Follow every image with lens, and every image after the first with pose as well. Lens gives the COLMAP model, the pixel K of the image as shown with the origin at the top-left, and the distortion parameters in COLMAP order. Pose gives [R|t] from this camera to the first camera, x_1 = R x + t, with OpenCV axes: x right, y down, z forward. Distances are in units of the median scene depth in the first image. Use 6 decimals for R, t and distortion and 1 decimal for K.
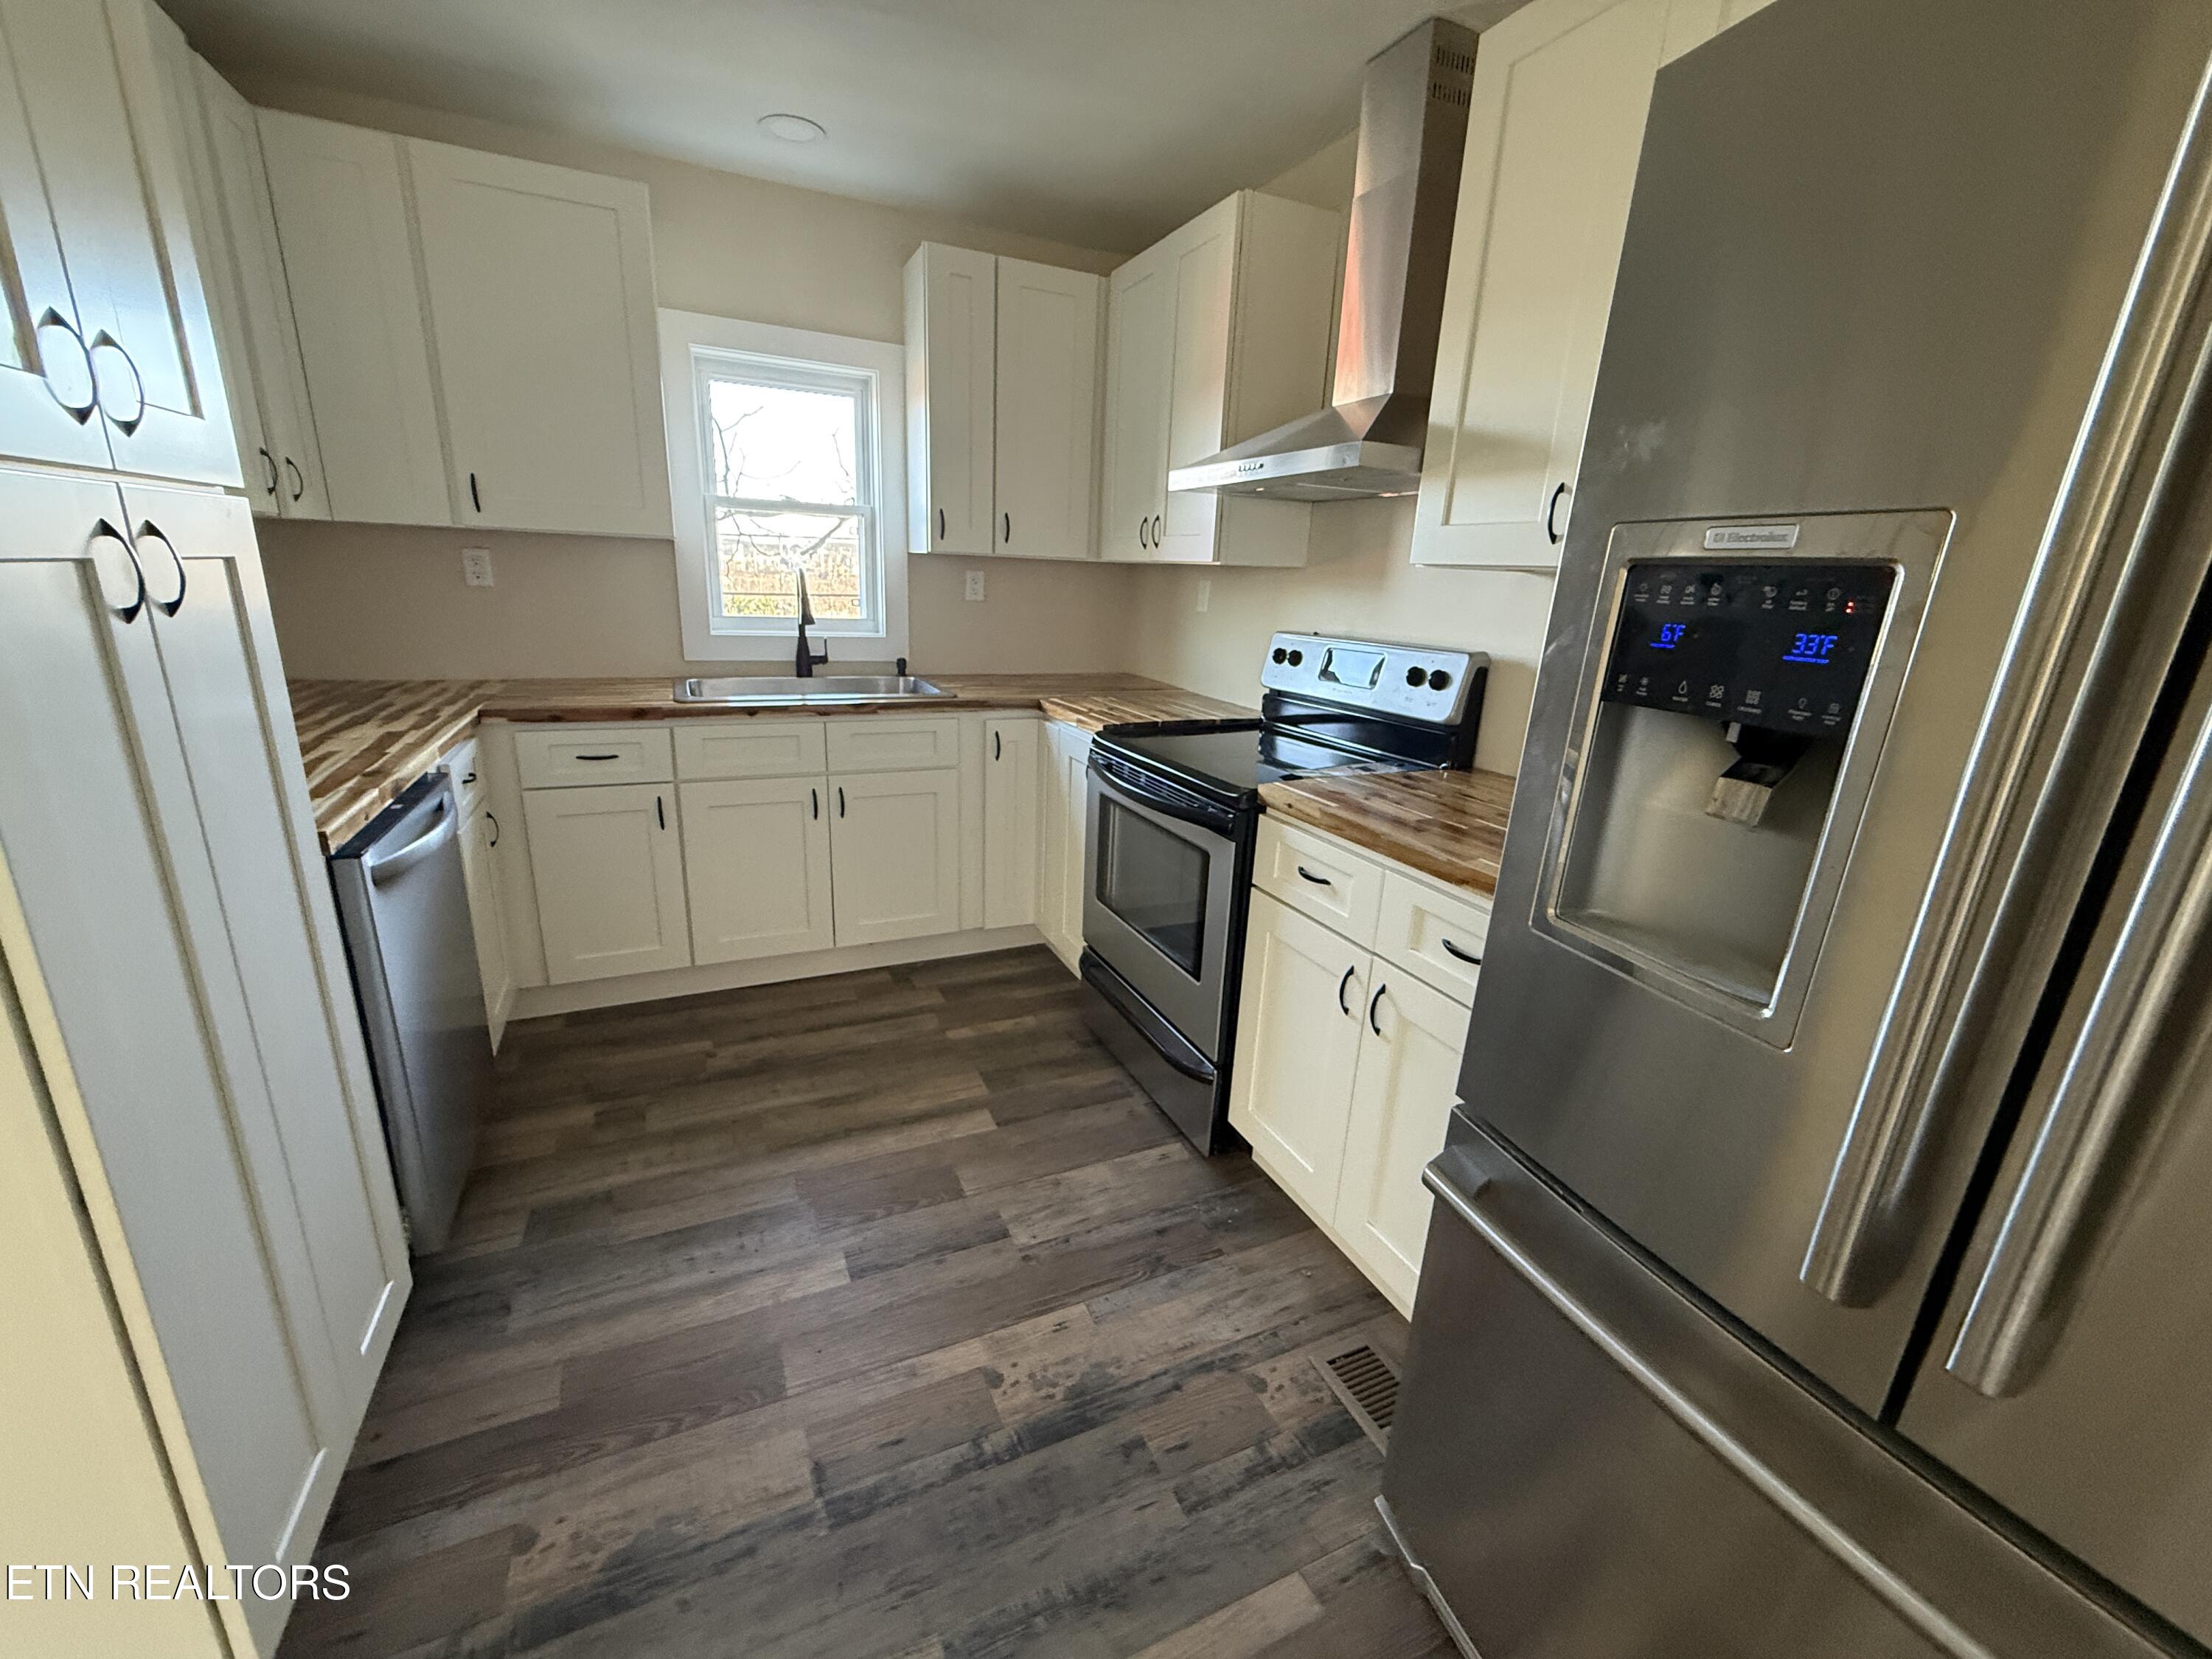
lens RADIAL K [[887.1, 0, 1092.2], [0, 887.1, 830.8], [0, 0, 1]] dist [0.000366, -0.000478]
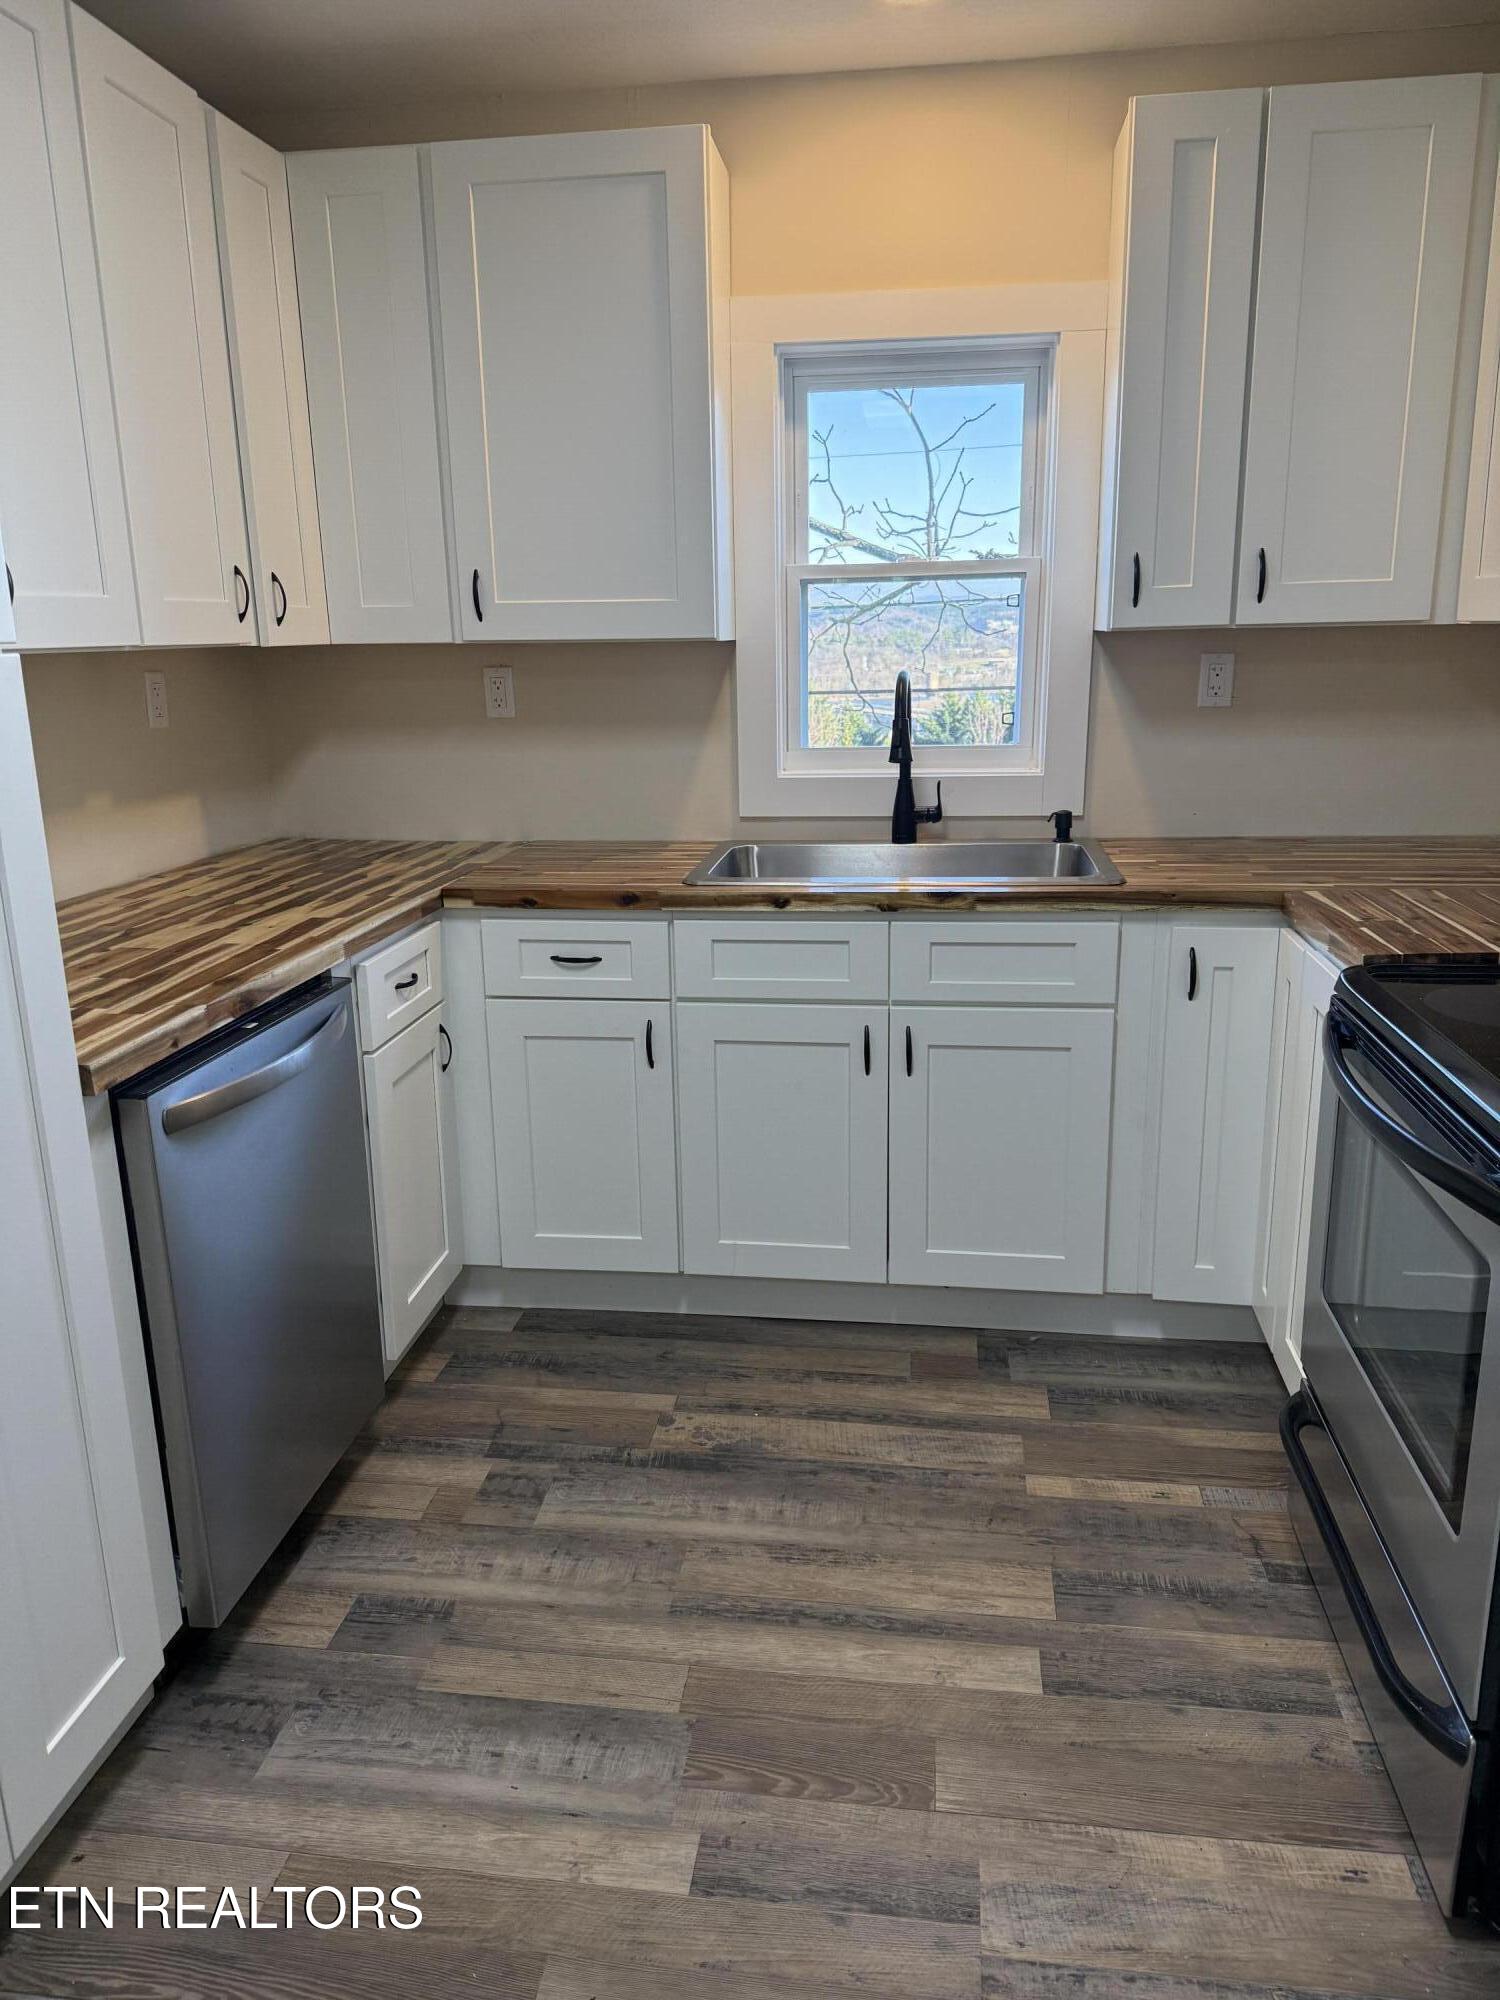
lens RADIAL K [[1400.3, 0, 738.8], [0, 1400.3, 1006.1], [0, 0, 1]] dist [0.054913, -0.070359]
pose [[0.840233, 0.079701, -0.536336, 0.151396], [-0.096336, 0.995344, -0.003011, -0.055570], [0.533599, 0.054198, 0.843999, 0.137931]]
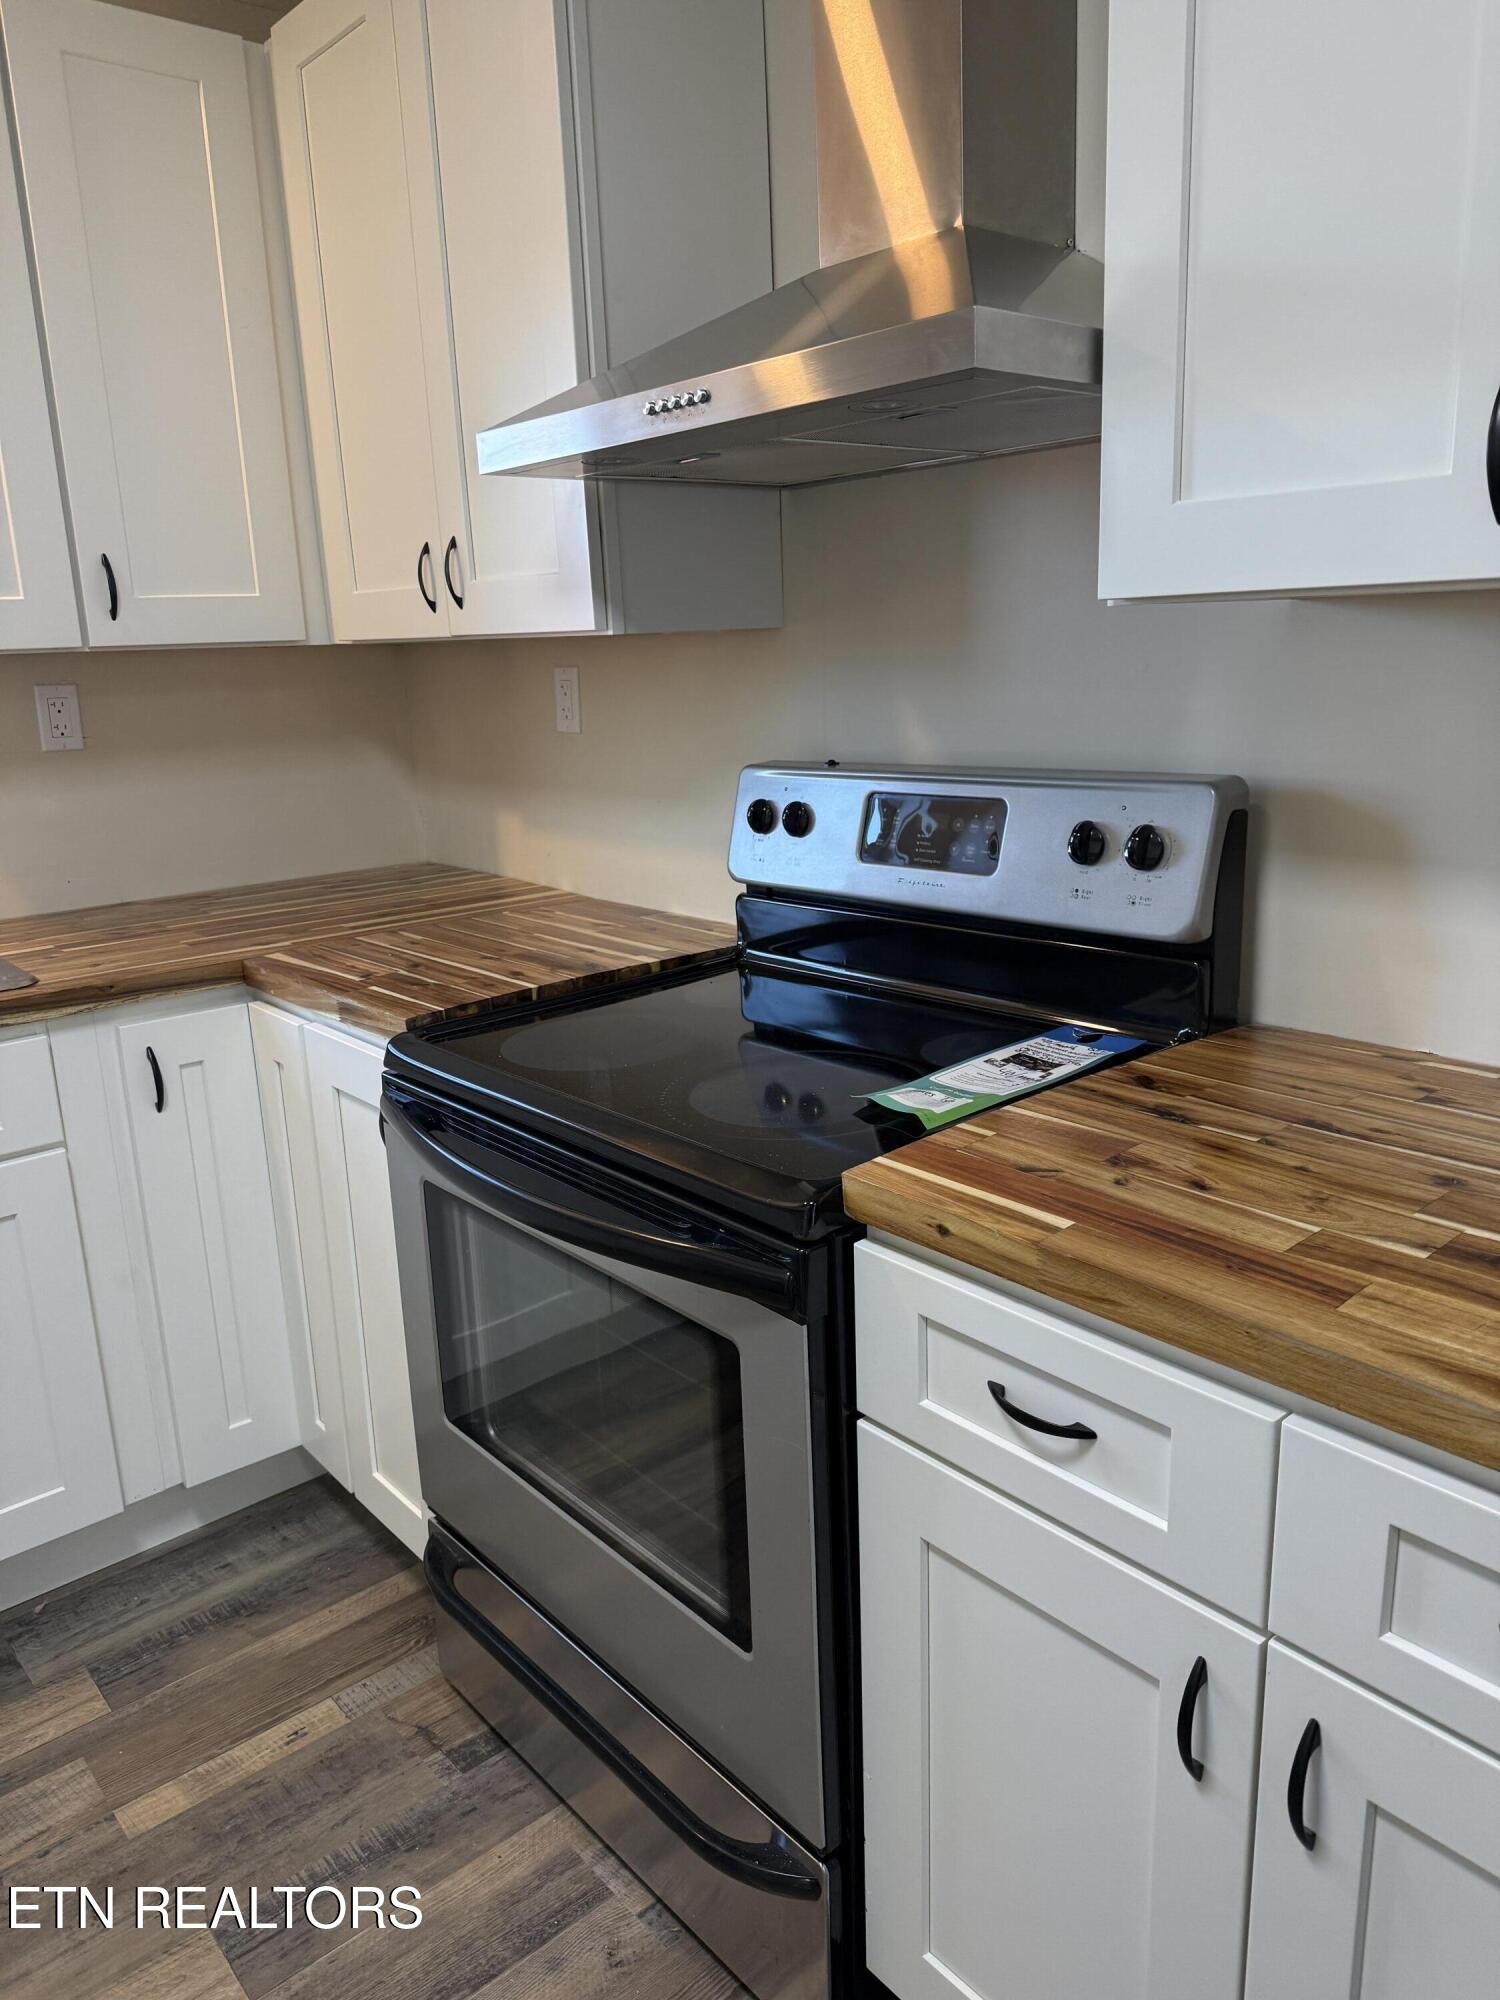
lens RADIAL K [[1400.3, 0, 746.9], [0, 1400.3, 996.0], [0, 0, 1]] dist [0.054913, -0.070359]
pose [[0.955324, -0.141809, 0.259317, -0.004013], [0.151439, 0.988313, -0.017435, -0.096180], [-0.253814, 0.055927, 0.965635, 0.304396]]
